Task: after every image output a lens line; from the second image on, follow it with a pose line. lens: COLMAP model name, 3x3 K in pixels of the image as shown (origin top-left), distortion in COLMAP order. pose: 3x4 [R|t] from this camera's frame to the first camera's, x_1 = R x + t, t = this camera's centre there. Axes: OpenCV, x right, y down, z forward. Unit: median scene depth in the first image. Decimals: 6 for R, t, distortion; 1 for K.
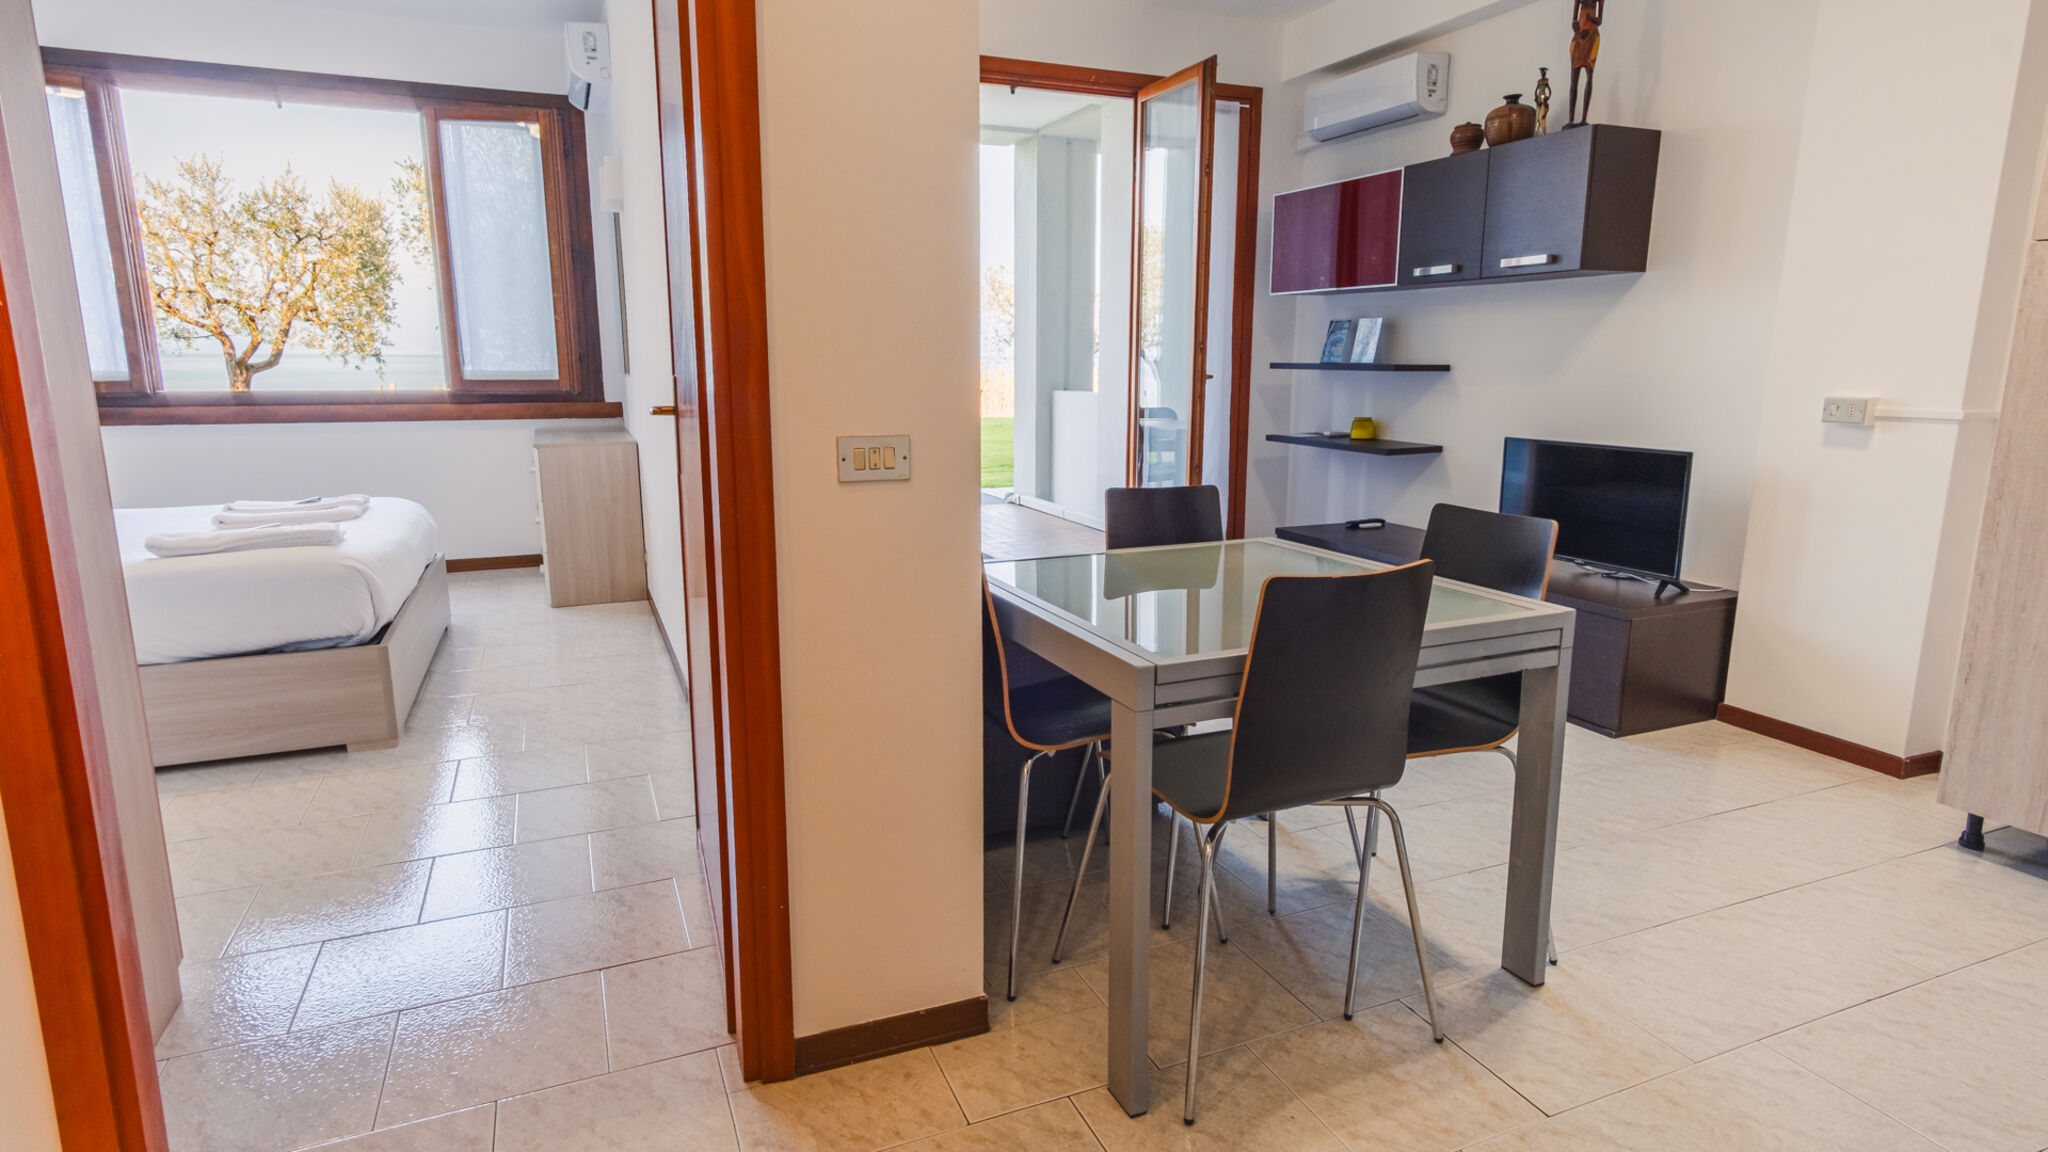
lens RADIAL K [[1079.2, 0, 1029.6], [0, 1079.2, 565.1], [0, 0, 1]] dist [0.003506, 0.001177]
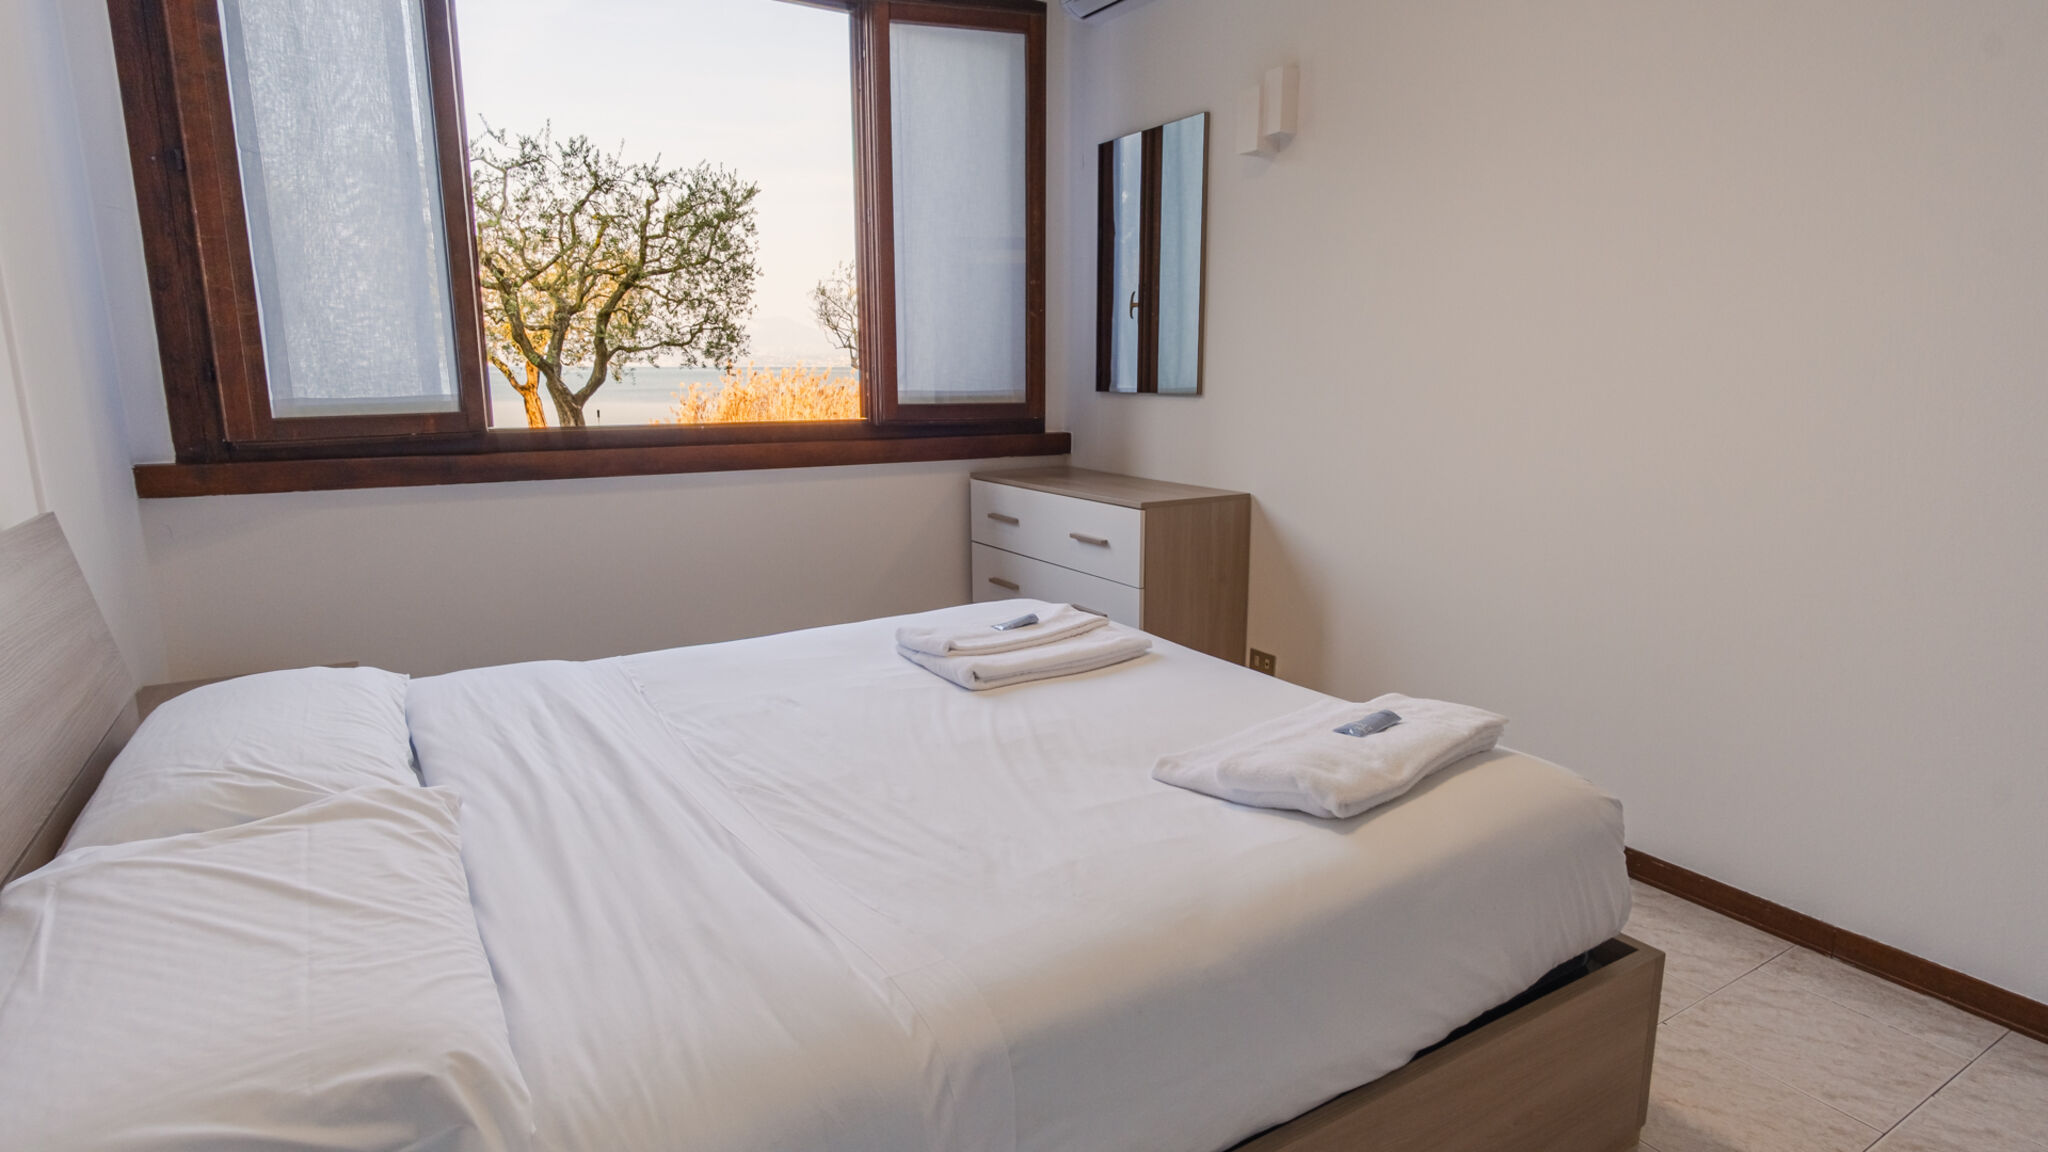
lens RADIAL K [[1079.2, 0, 1029.6], [0, 1079.2, 565.1], [0, 0, 1]] dist [0.003506, 0.001177]
pose [[0.989378, -0.028527, 0.142542, -0.585498], [0.029642, 0.999544, -0.005704, -0.067895], [-0.142314, 0.009868, 0.989772, 0.334193]]
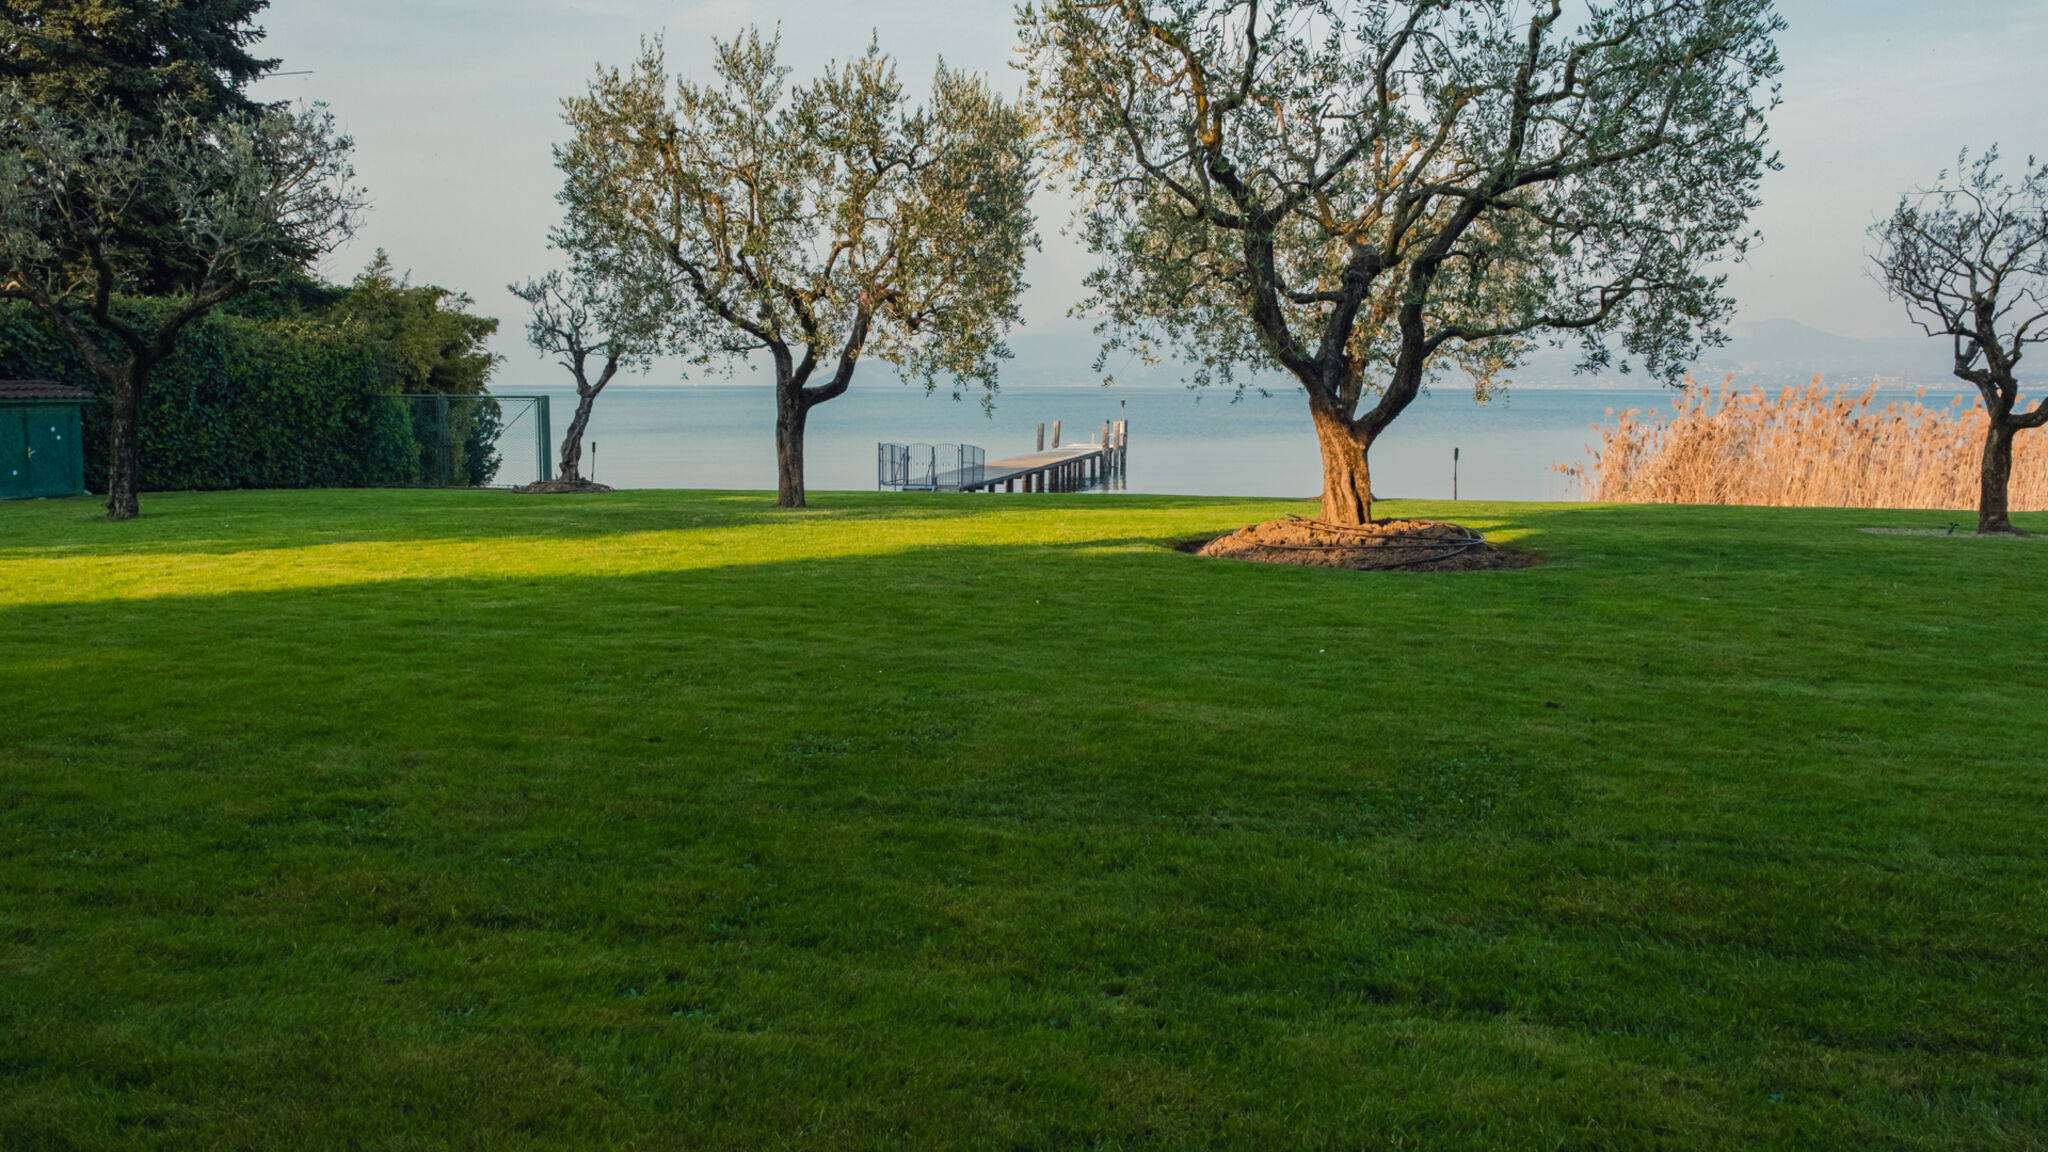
lens RADIAL K [[1418.5, 0, 1034.9], [0, 1418.5, 583.7], [0, 0, 1]] dist [0.015535, -0.002424]
pose [[0.851768, 0.070716, -0.519125, -0.702279], [-0.098947, 0.994731, -0.026846, -0.253336], [0.514491, 0.074232, 0.854276, 1.444678]]
